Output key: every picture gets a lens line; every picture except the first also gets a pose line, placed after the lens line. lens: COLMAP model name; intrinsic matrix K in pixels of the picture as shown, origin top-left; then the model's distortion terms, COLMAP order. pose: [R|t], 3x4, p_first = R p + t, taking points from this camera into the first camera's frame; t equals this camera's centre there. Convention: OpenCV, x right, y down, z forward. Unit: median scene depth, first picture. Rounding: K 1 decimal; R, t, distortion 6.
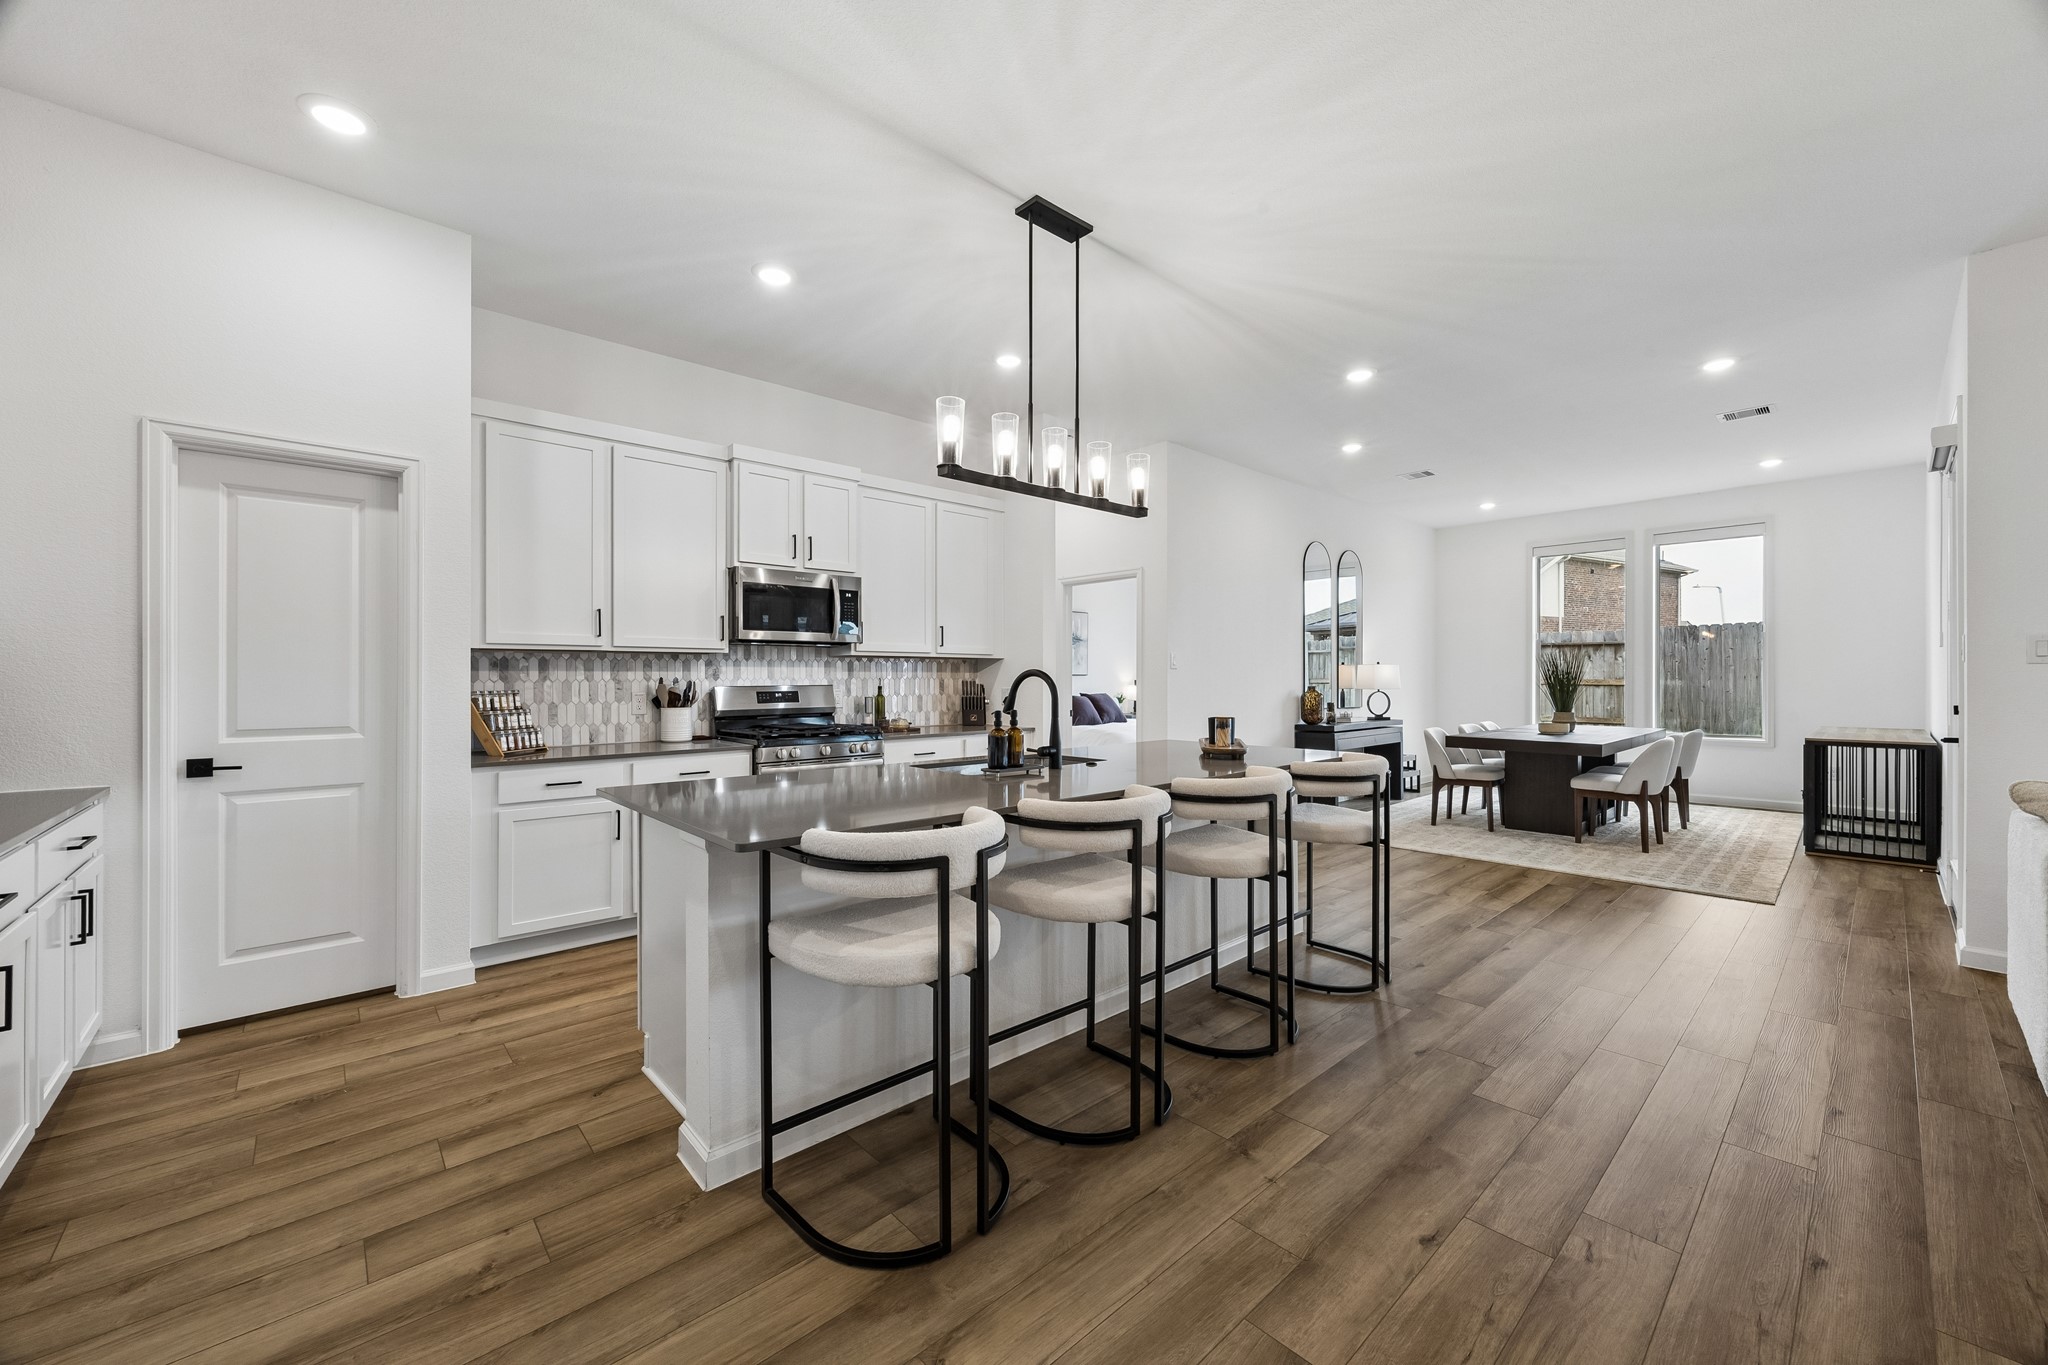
lens RADIAL K [[783.1, 0, 1028.5], [0, 783.1, 673.4], [0, 0, 1]] dist [-0.001630, -0.001307]
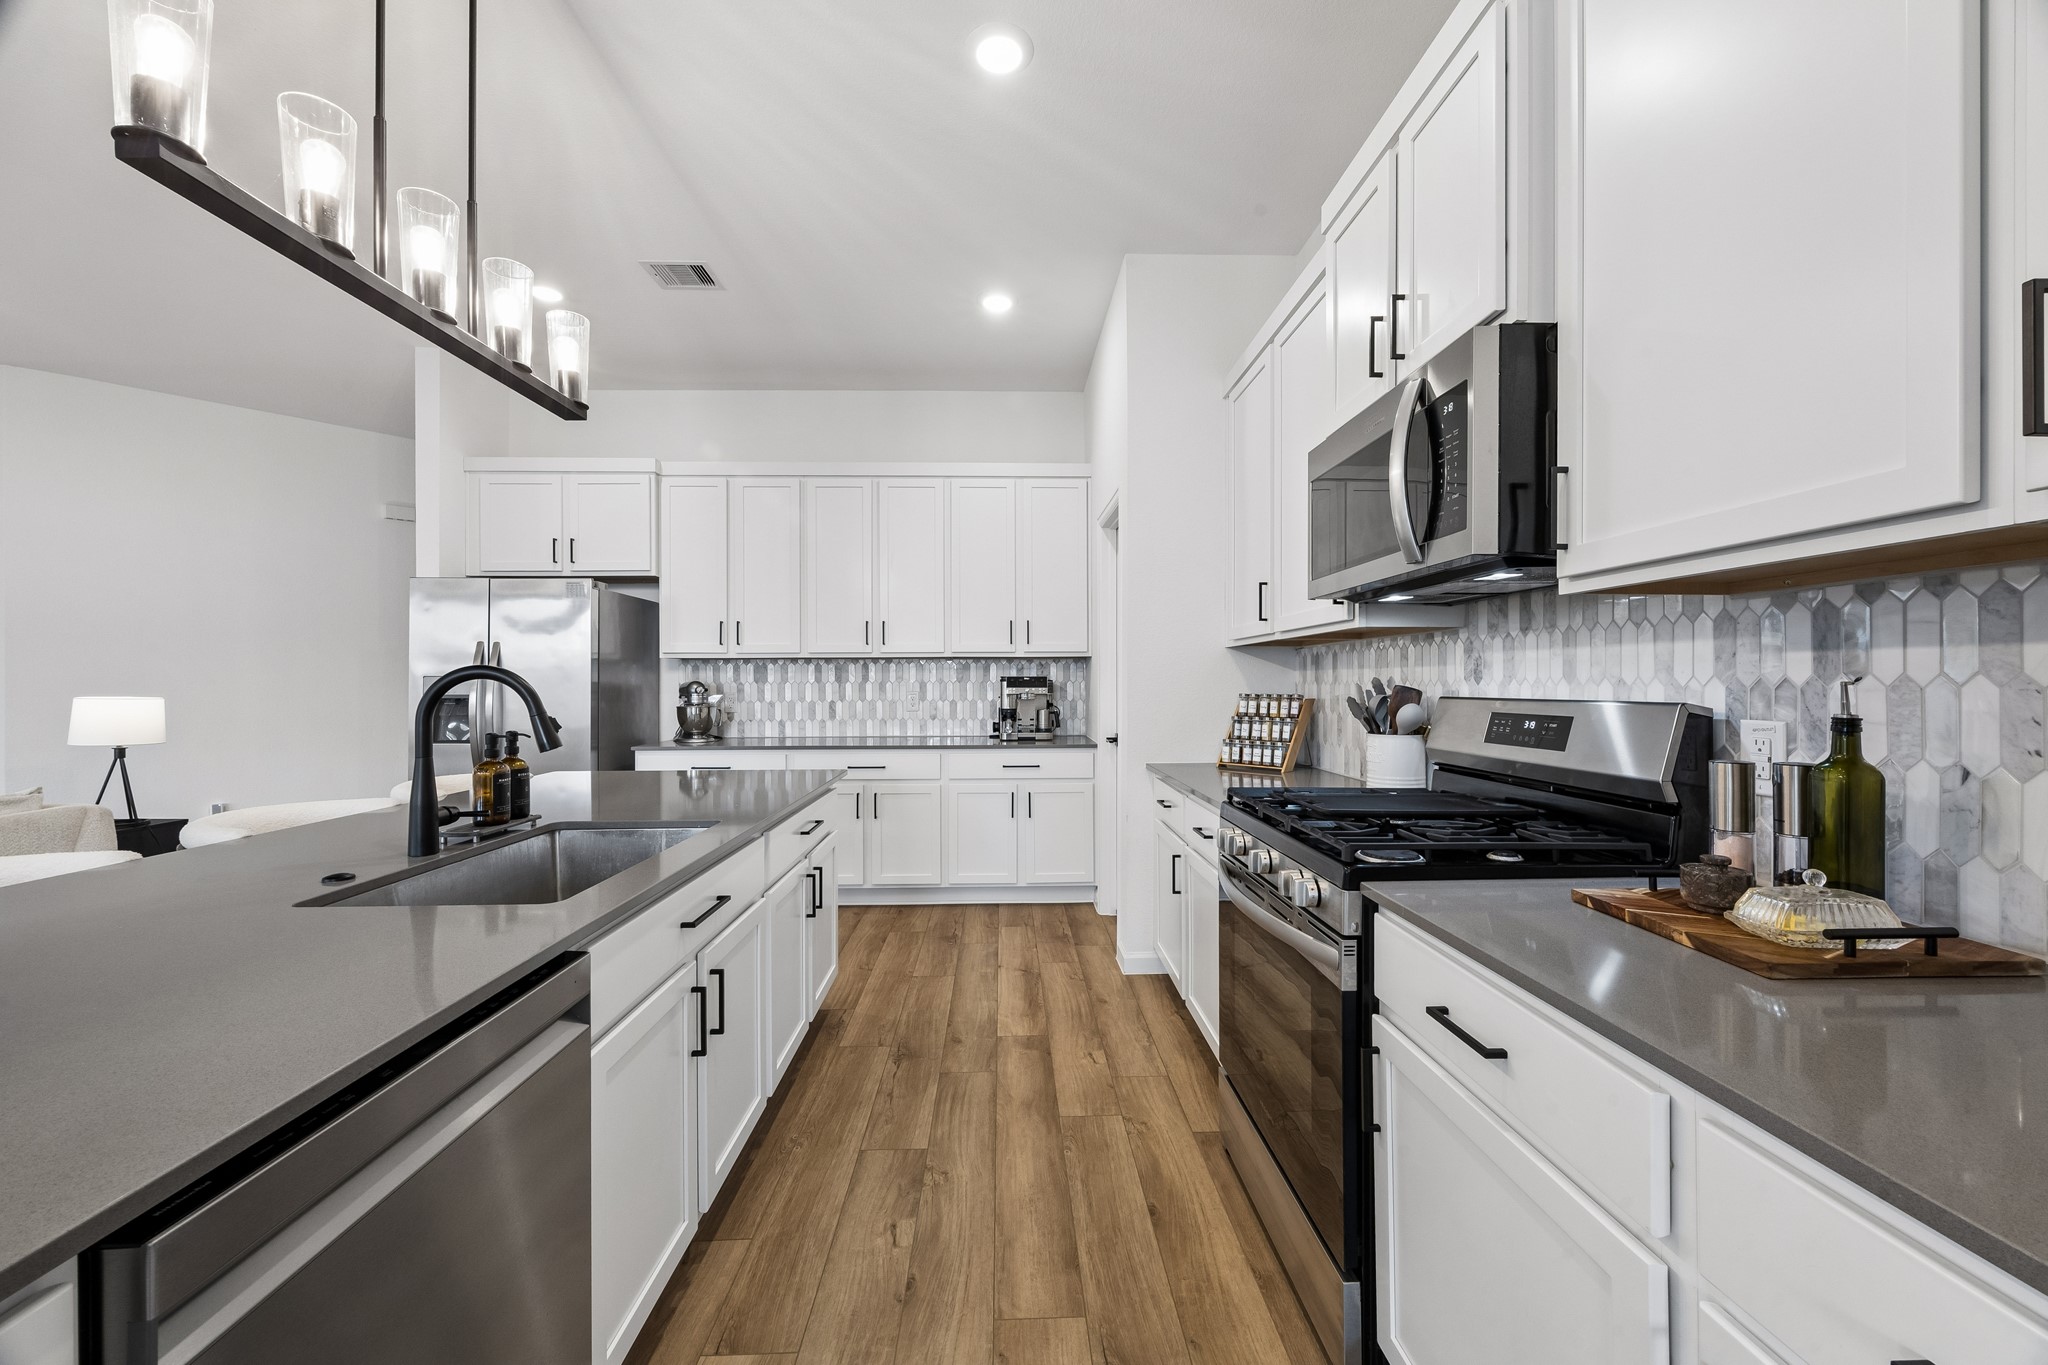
lens RADIAL K [[783.1, 0, 1019.8], [0, 783.1, 681.0], [0, 0, 1]] dist [-0.001630, -0.001307]
pose [[-0.652139, 0.002488, -0.758095, 0.132163], [0.006418, 0.999977, -0.002239, 0.007589], [0.758072, -0.006325, -0.652140, 1.259097]]
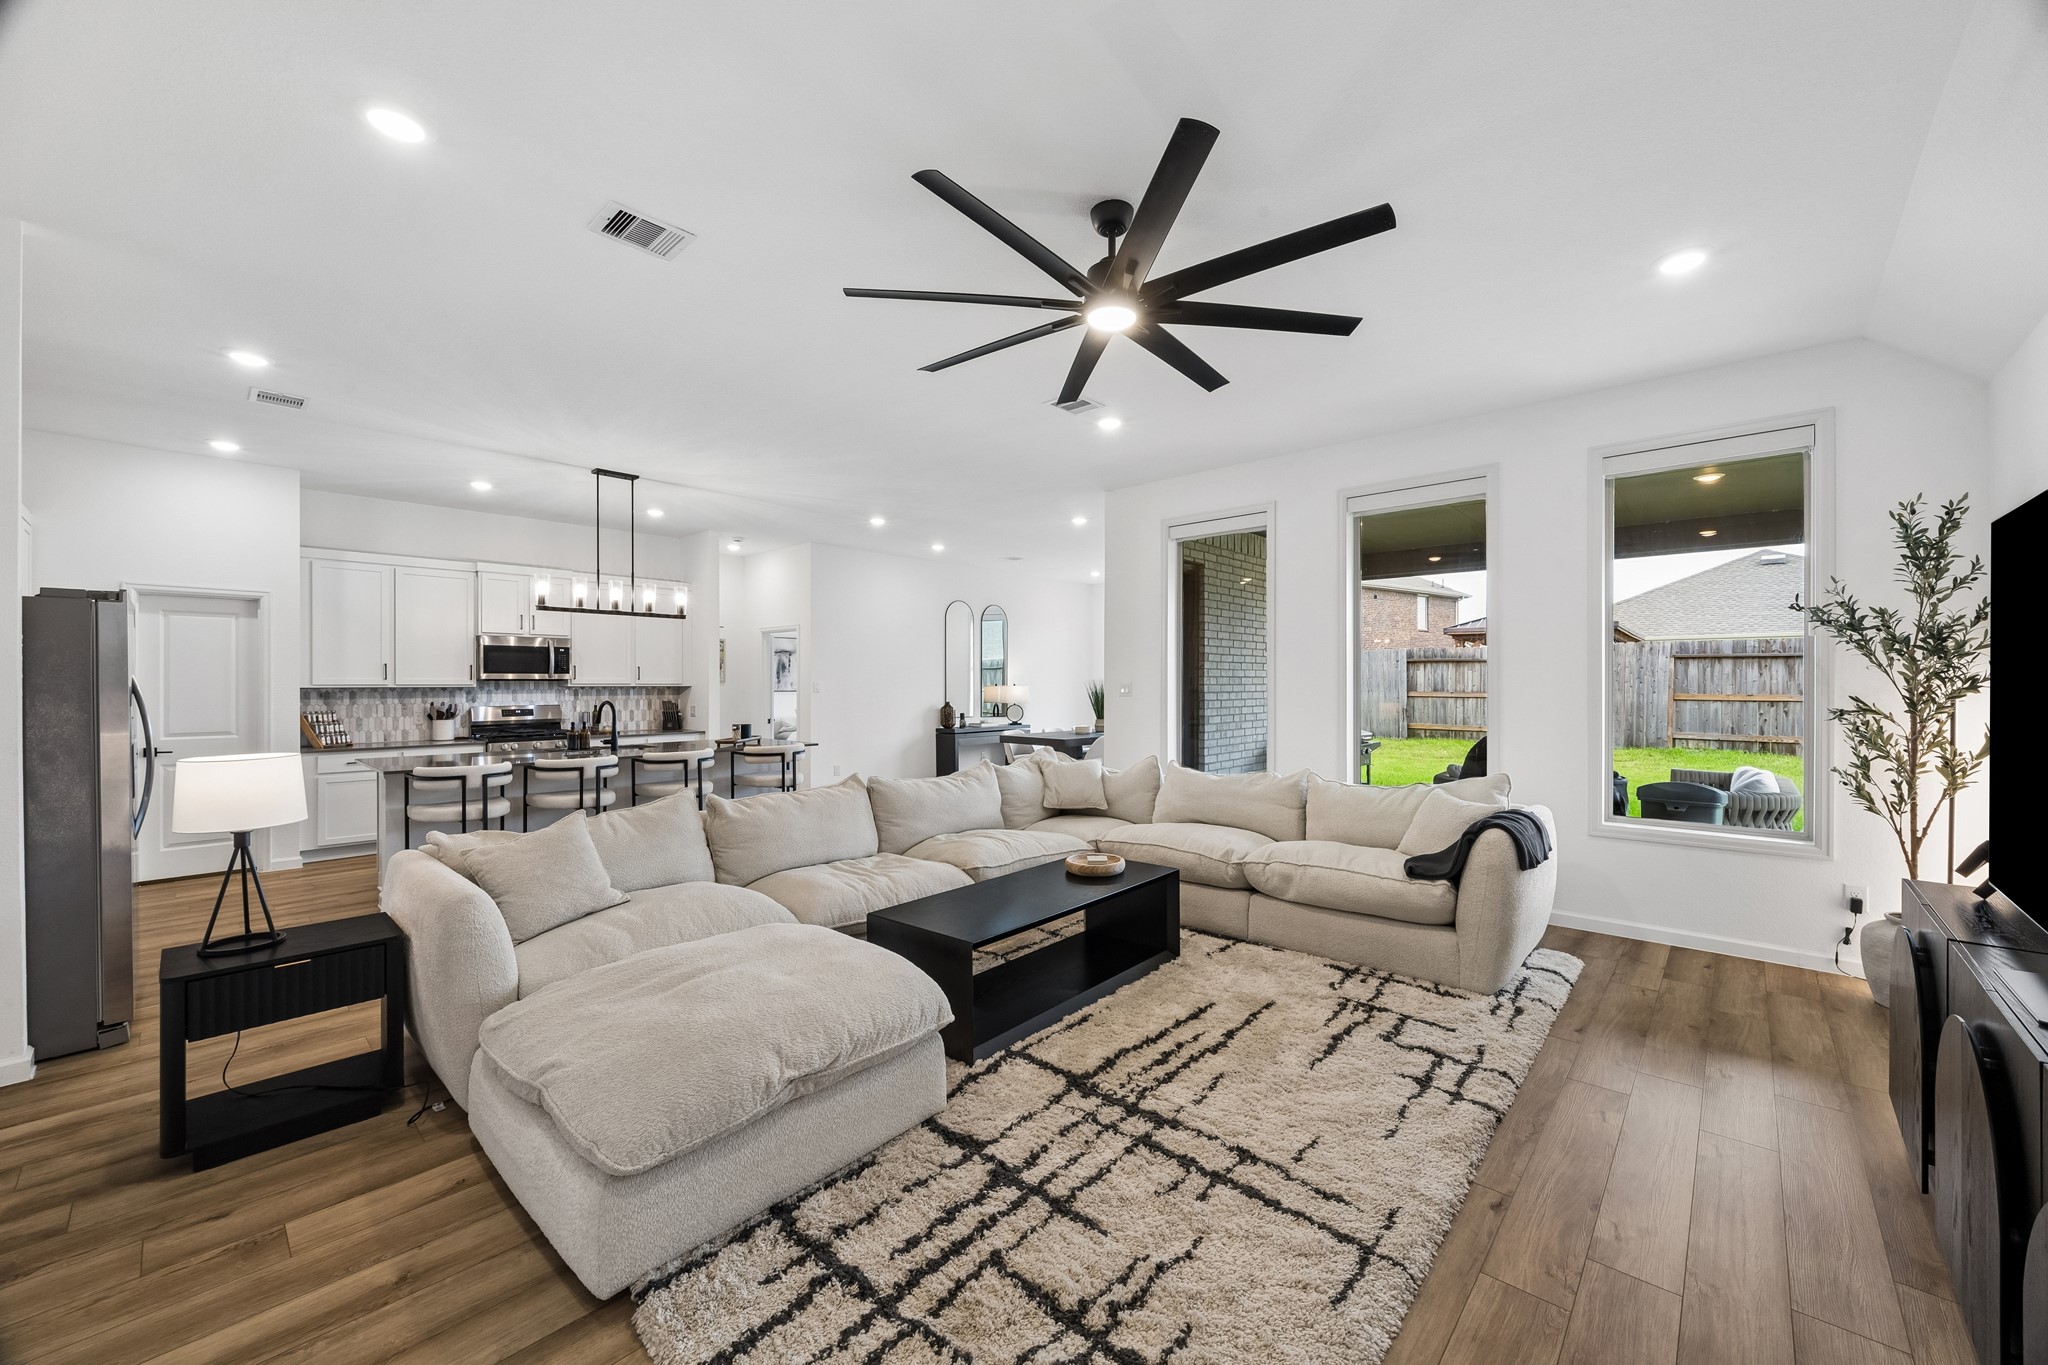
lens RADIAL K [[783.1, 0, 1030.2], [0, 783.1, 685.6], [0, 0, 1]] dist [-0.001630, -0.001307]
pose [[0.995912, 0.000004, 0.090325, 0.693653], [-0.000785, 0.999963, 0.008609, -0.048266], [-0.090322, -0.008645, 0.995875, -0.825349]]
